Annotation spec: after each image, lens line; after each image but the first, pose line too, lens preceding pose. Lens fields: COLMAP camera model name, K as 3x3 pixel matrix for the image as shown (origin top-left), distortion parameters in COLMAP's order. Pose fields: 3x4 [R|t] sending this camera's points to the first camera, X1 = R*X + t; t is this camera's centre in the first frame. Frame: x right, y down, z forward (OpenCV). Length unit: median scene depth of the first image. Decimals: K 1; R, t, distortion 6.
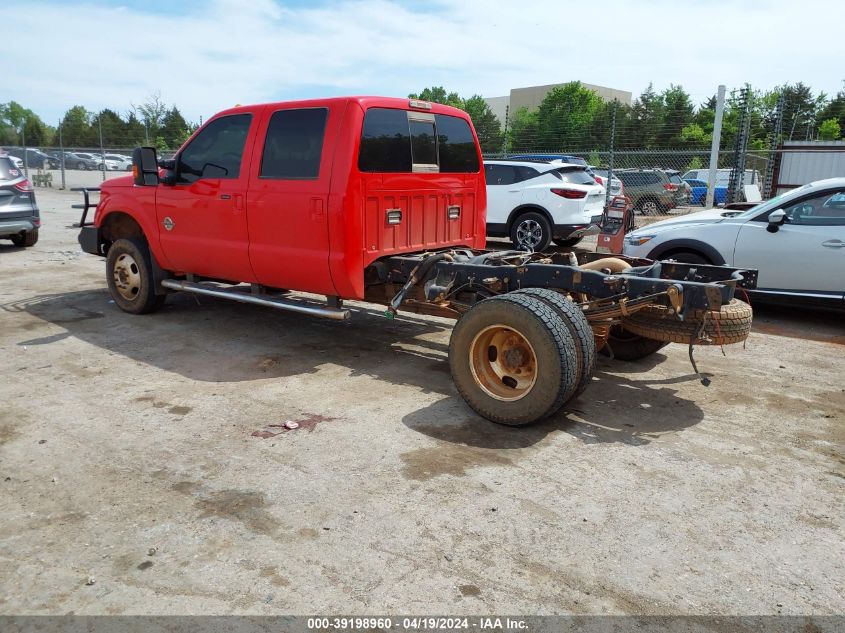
lens RADIAL K [[669.8, 0, 420.0], [0, 669.8, 322.1], [0, 0, 1]] dist [-0.008464, 0.021466]
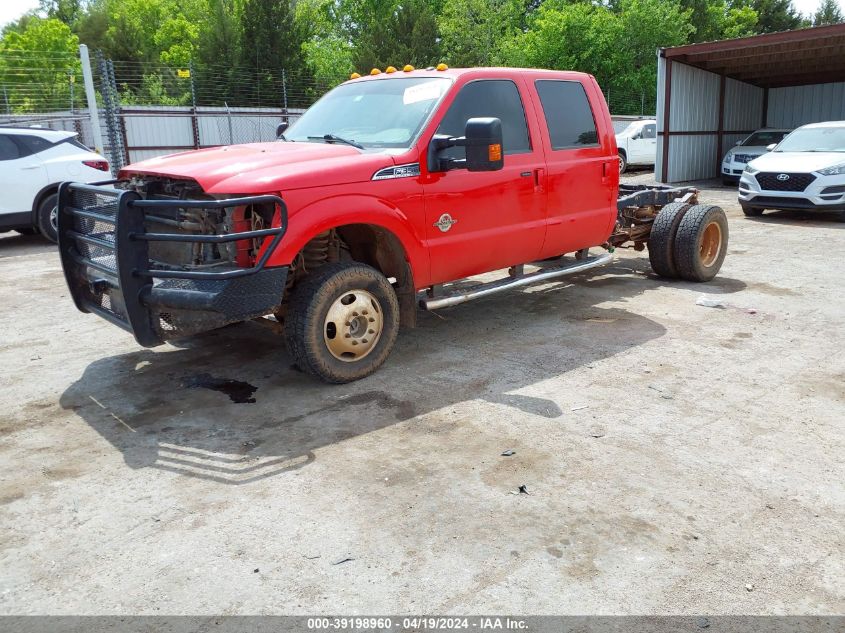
lens RADIAL K [[669.8, 0, 416.7], [0, 669.8, 313.0], [0, 0, 1]] dist [-0.008464, 0.021466]
pose [[0.192524, -0.274387, 0.942150, -1.094922], [0.230290, 0.945931, 0.228430, -0.224311], [-0.953887, 0.172990, 0.245303, 0.840443]]
